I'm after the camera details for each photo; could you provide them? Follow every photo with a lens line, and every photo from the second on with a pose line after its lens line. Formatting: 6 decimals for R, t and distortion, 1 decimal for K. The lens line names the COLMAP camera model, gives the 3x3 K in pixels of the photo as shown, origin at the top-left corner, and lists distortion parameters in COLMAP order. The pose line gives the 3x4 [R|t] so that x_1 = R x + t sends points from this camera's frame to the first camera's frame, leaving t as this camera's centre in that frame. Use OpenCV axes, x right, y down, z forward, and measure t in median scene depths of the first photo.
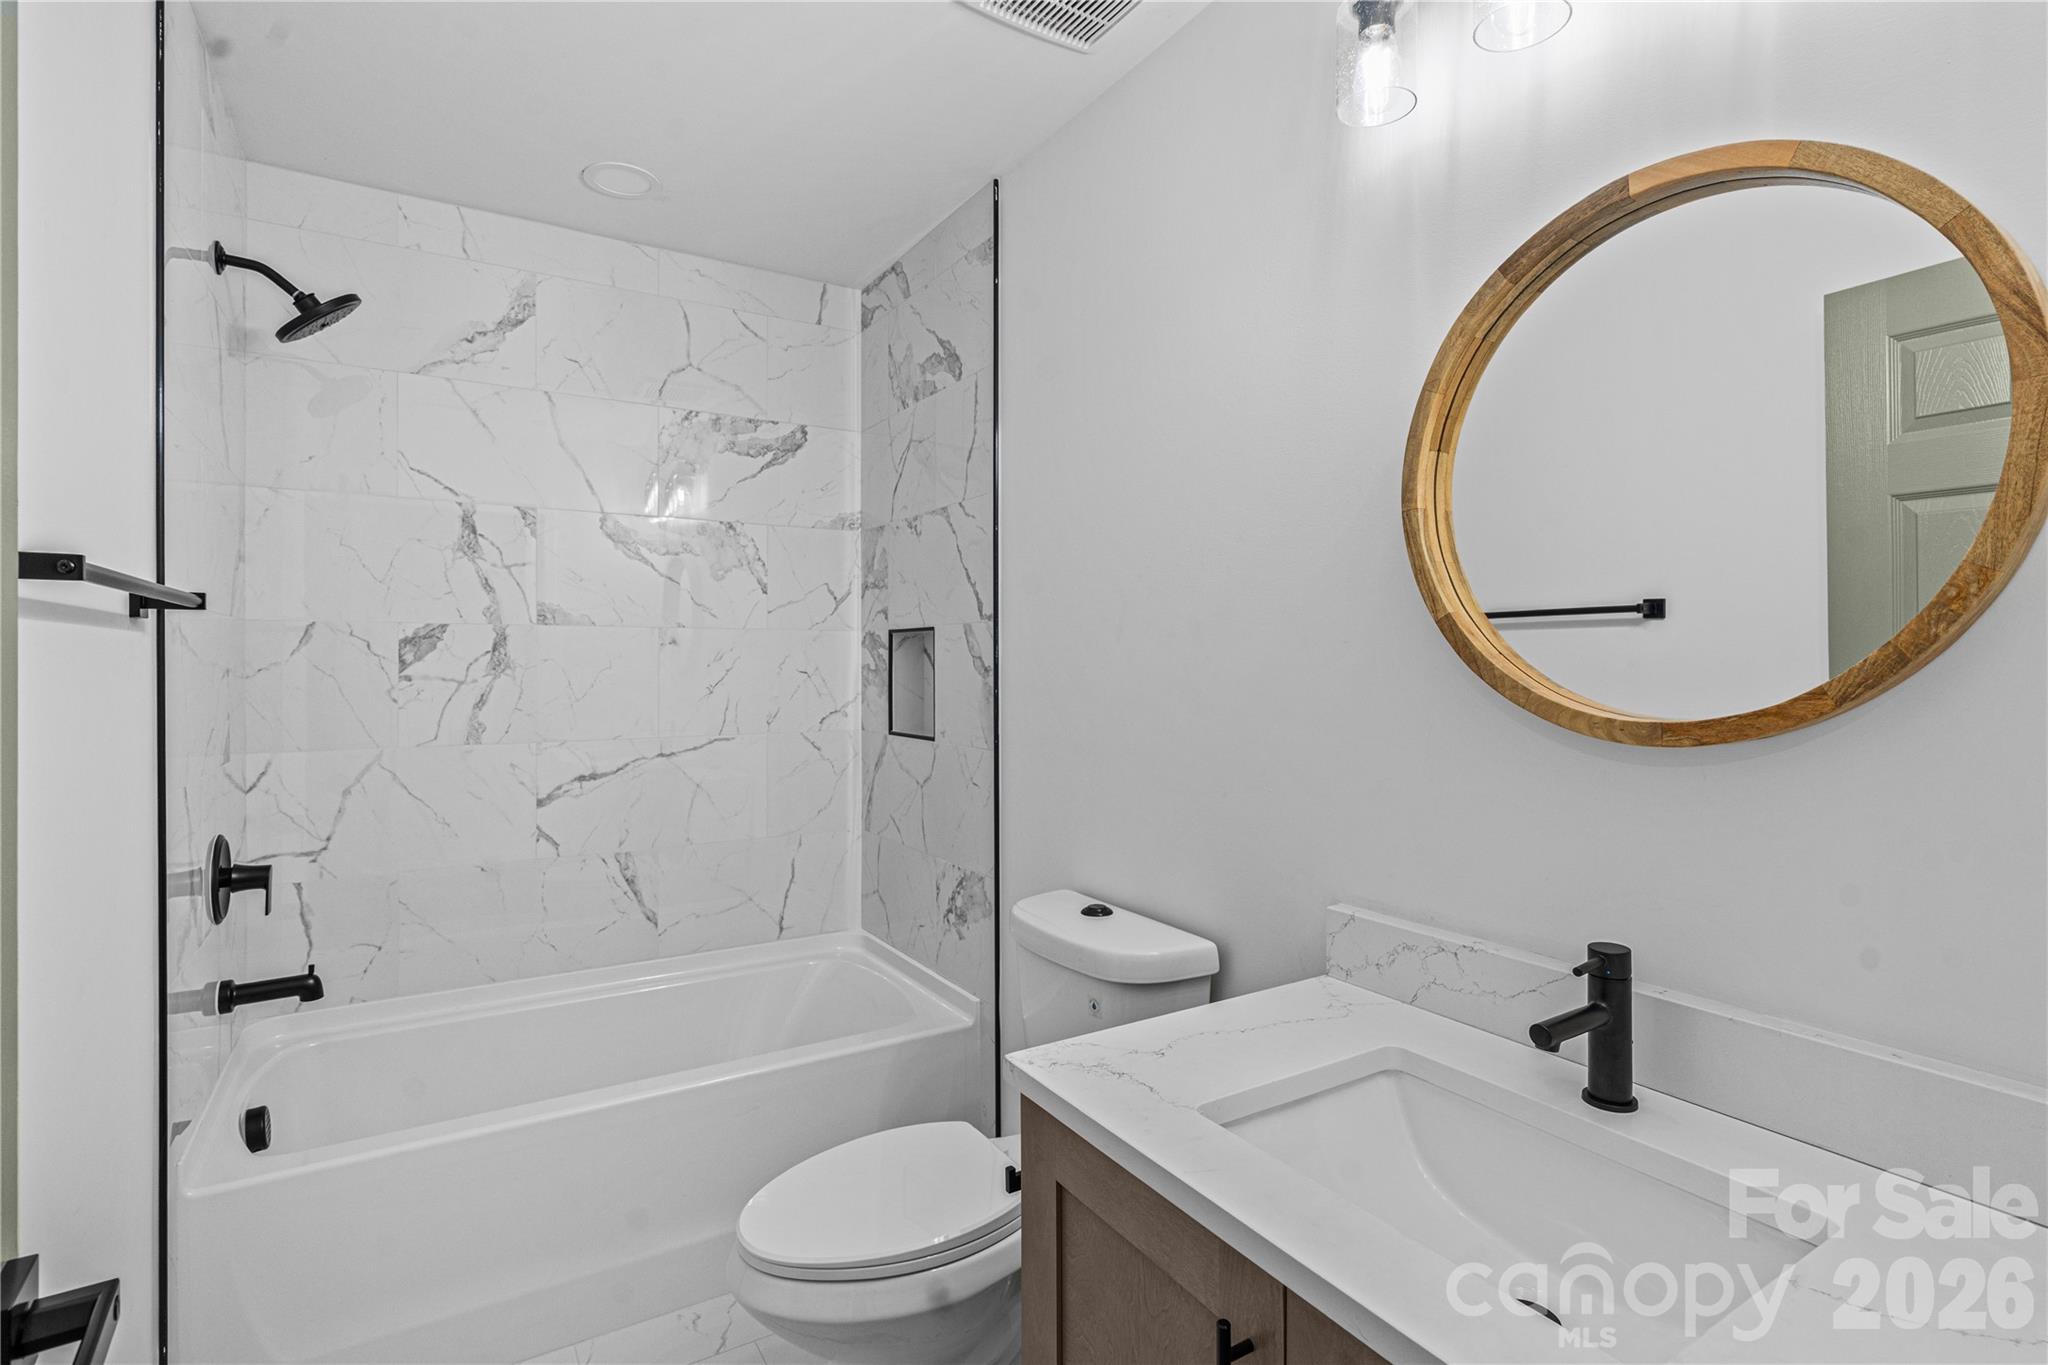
lens RADIAL K [[965.7, 0, 1027.1], [0, 965.7, 656.8], [0, 0, 1]] dist [0.000010, 0.000028]
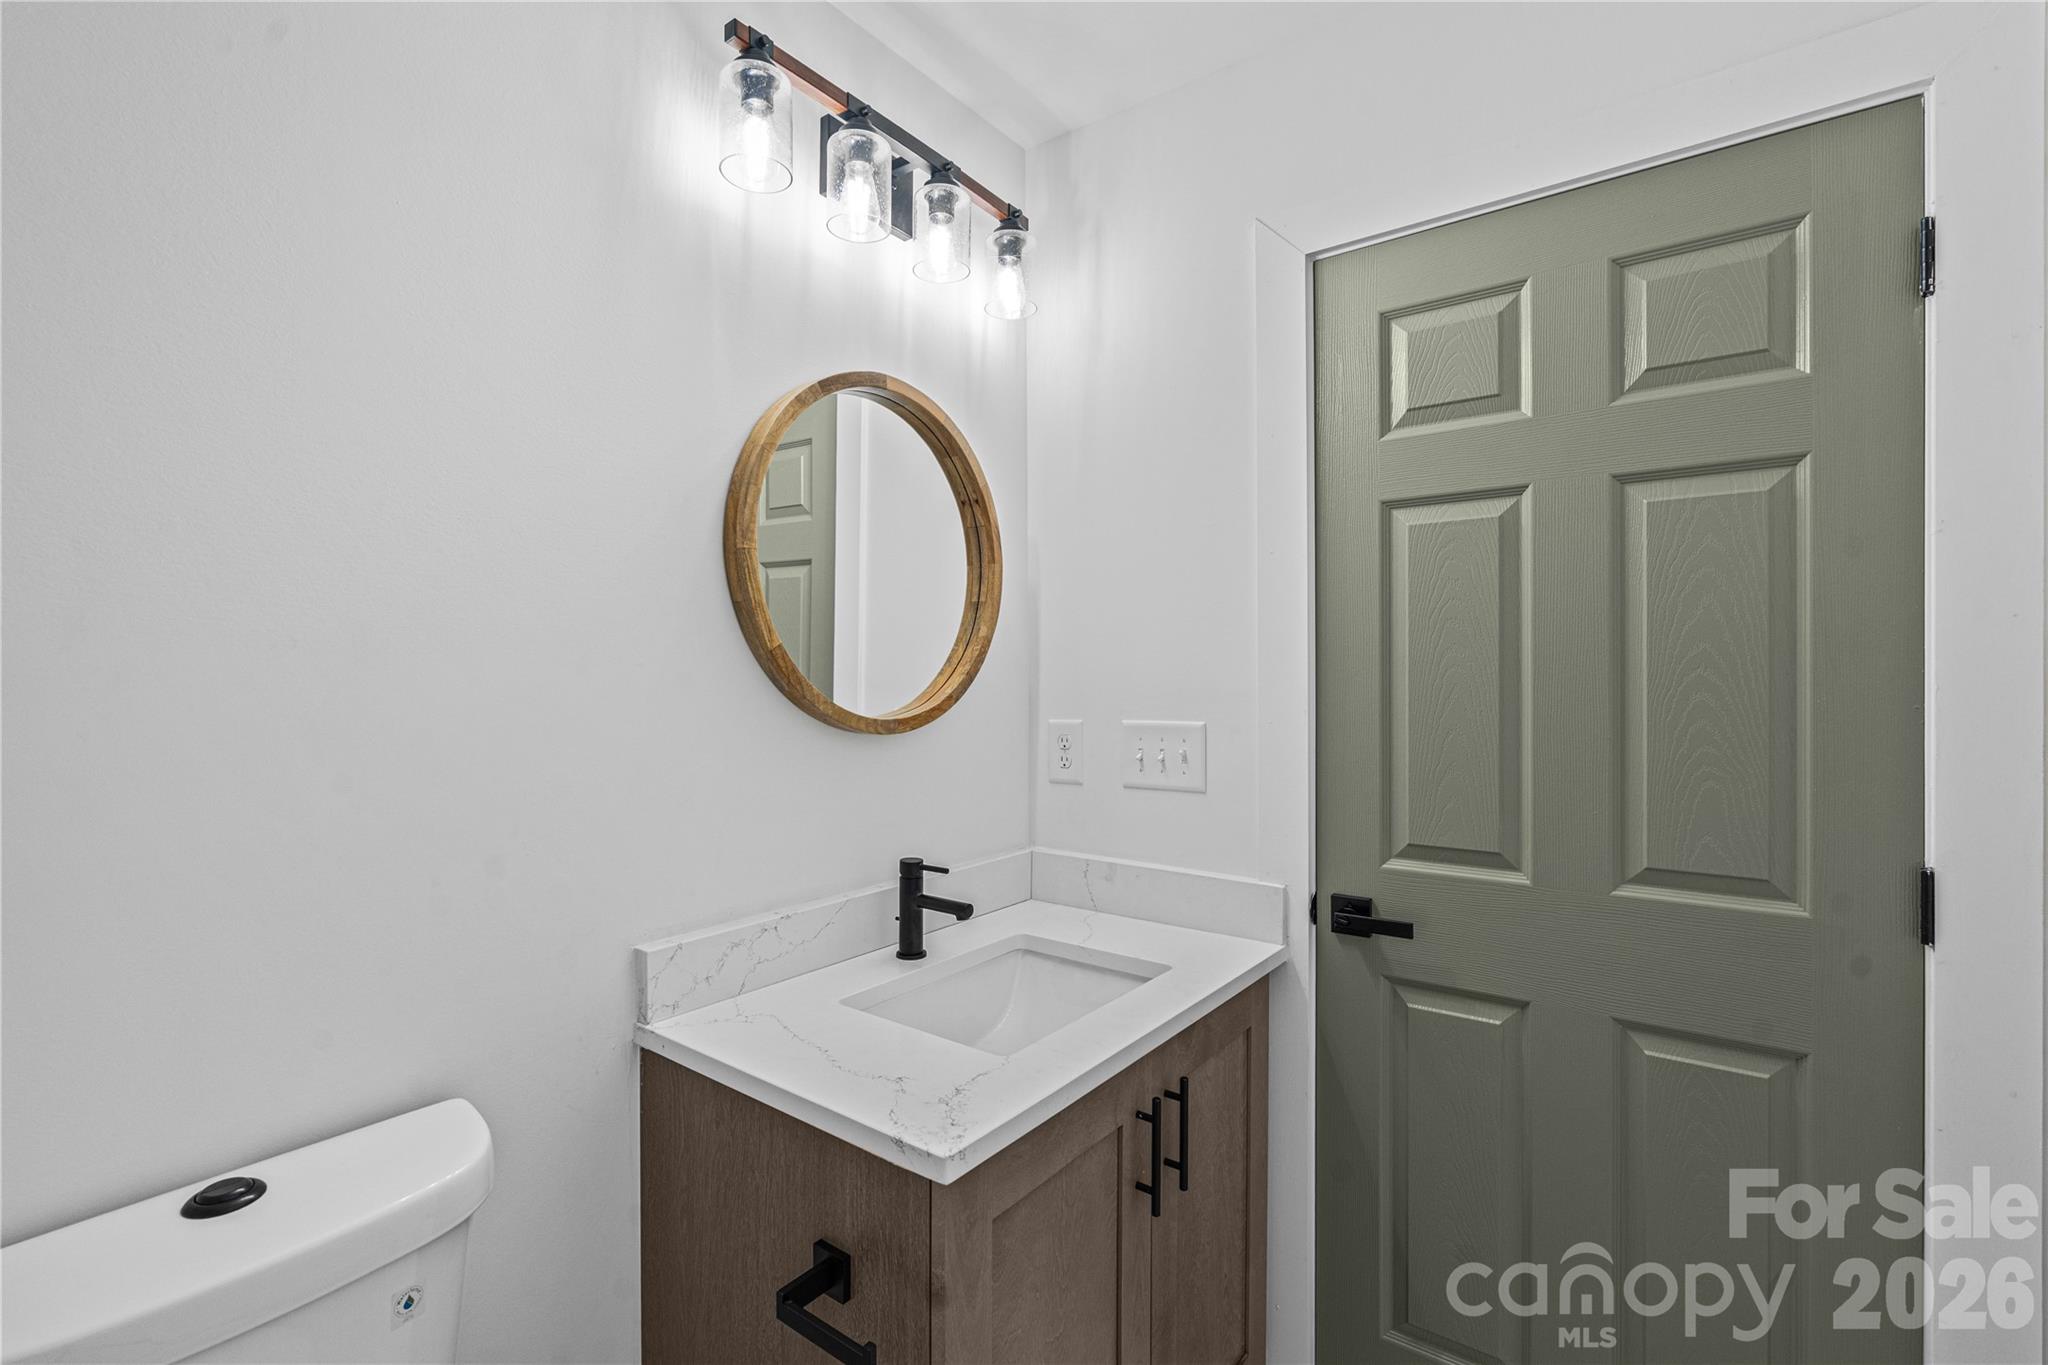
lens RADIAL K [[915.7, 0, 1023.9], [0, 915.7, 678.5], [0, 0, 1]] dist [-0.000155, 0.000158]
pose [[-0.361588, 0.004167, 0.932329, -0.772916], [-0.001637, 0.999986, -0.005104, 0.006736], [-0.932336, -0.003372, -0.361576, 1.209768]]
